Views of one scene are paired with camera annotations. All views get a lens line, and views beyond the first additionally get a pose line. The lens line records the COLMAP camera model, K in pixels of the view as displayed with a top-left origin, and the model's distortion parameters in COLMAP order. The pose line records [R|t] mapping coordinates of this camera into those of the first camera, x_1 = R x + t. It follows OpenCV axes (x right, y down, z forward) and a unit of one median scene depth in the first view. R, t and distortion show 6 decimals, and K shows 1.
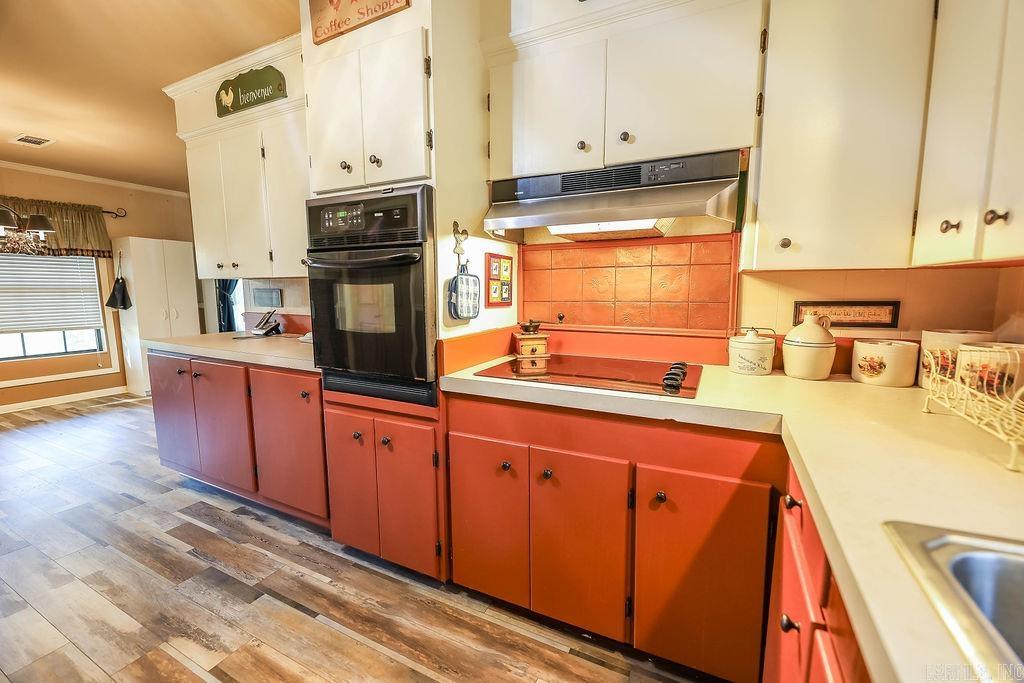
lens RADIAL K [[412.3, 0, 519.9], [0, 412.3, 340.8], [0, 0, 1]] dist [-0.001502, -0.002307]
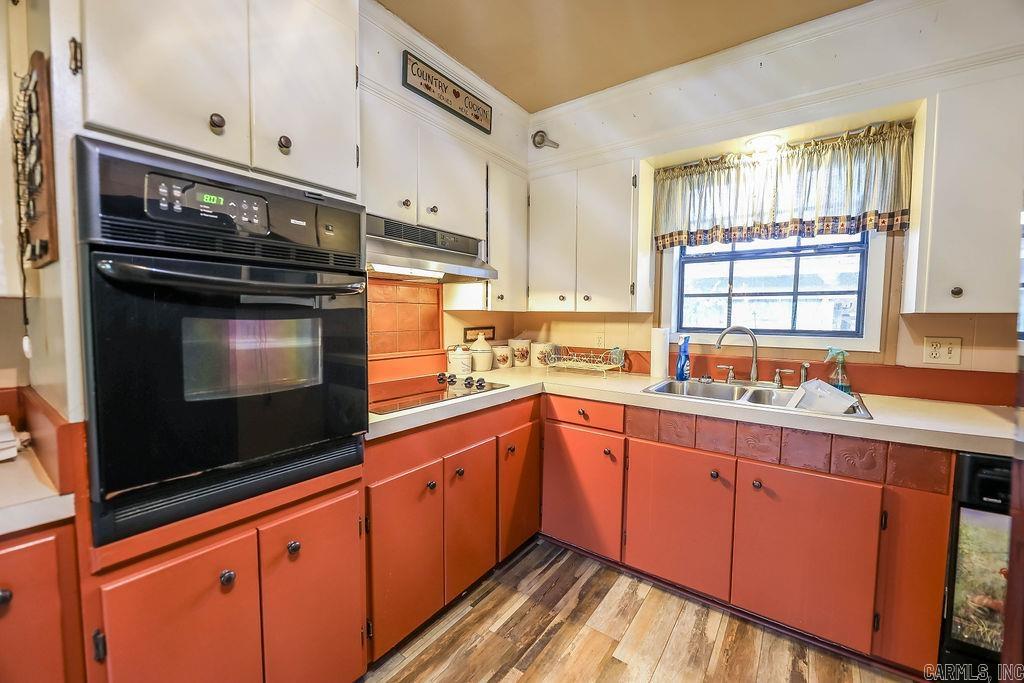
lens RADIAL K [[412.3, 0, 510.8], [0, 412.3, 342.2], [0, 0, 1]] dist [-0.001502, -0.002307]
pose [[0.171797, -0.059979, 0.983305, -0.949696], [0.116872, 0.992337, 0.040111, -0.081996], [-0.978175, 0.108030, 0.177490, 0.511946]]
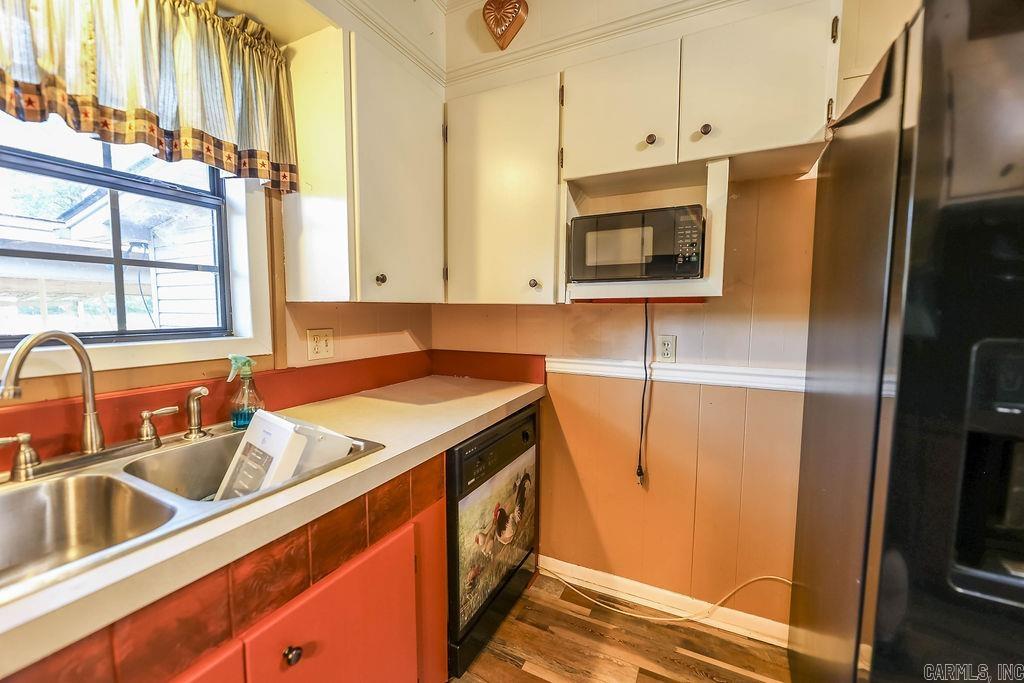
lens RADIAL K [[412.3, 0, 513.6], [0, 412.3, 344.2], [0, 0, 1]] dist [-0.001502, -0.002307]
pose [[-0.999991, -0.000714, 0.004079, -0.112537], [0.000152, 0.978077, 0.208242, -0.084084], [-0.004139, 0.208241, -0.978069, 0.535252]]
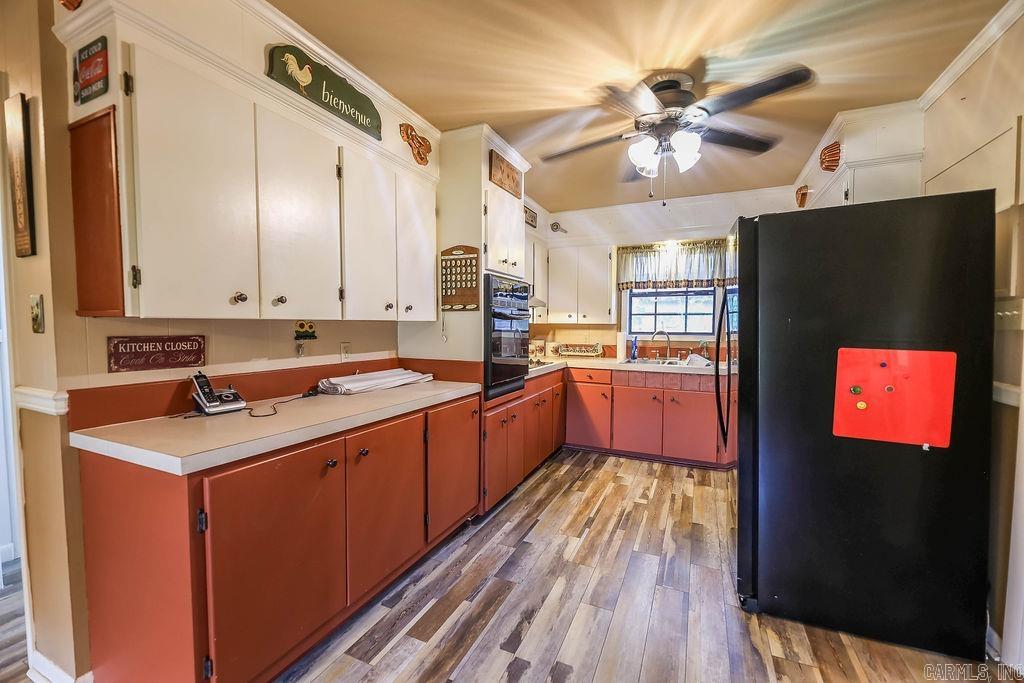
lens RADIAL K [[412.3, 0, 512.2], [0, 412.3, 345.8], [0, 0, 1]] dist [-0.001502, -0.002307]
pose [[-0.023503, -0.049827, 0.998481, -2.168911], [0.124260, 0.990867, 0.052372, -0.157345], [-0.991971, 0.125302, -0.017097, 1.039949]]
